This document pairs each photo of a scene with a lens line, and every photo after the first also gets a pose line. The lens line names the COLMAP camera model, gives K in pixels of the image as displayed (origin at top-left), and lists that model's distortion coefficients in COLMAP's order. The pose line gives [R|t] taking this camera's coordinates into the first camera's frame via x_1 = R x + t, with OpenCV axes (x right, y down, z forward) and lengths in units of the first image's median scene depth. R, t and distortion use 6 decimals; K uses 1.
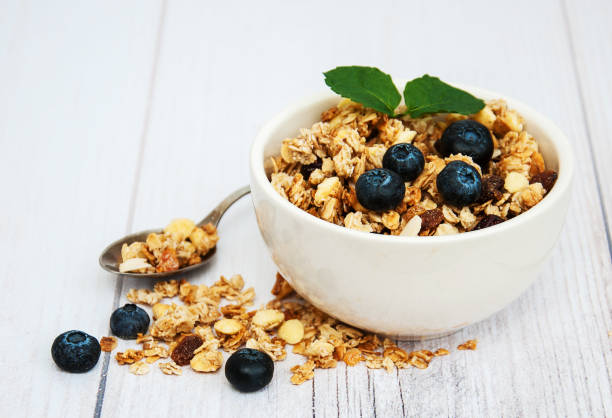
lens RADIAL K [[829.5, 0, 306.0], [0, 829.5, 209.0], [0, 0, 1]] dist [0.015846, 0.010401]
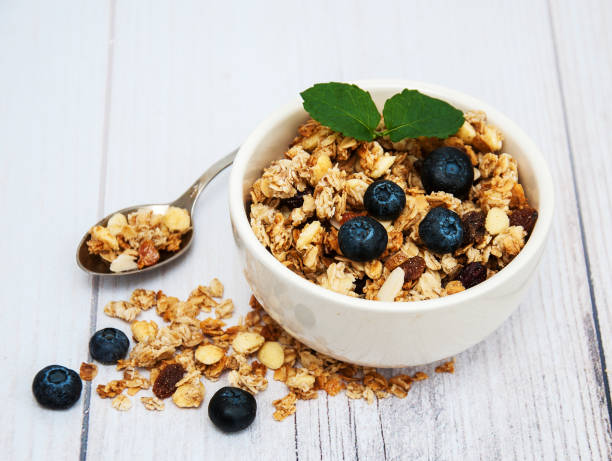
lens RADIAL K [[834.0, 0, 306.0], [0, 834.0, 230.5], [0, 0, 1]] dist [0.014219, 0.070698]
pose [[0.999291, -0.008732, 0.036623, -0.013015], [0.005160, 0.995319, 0.096506, -0.112496], [-0.037294, -0.096249, 0.994658, 0.006667]]
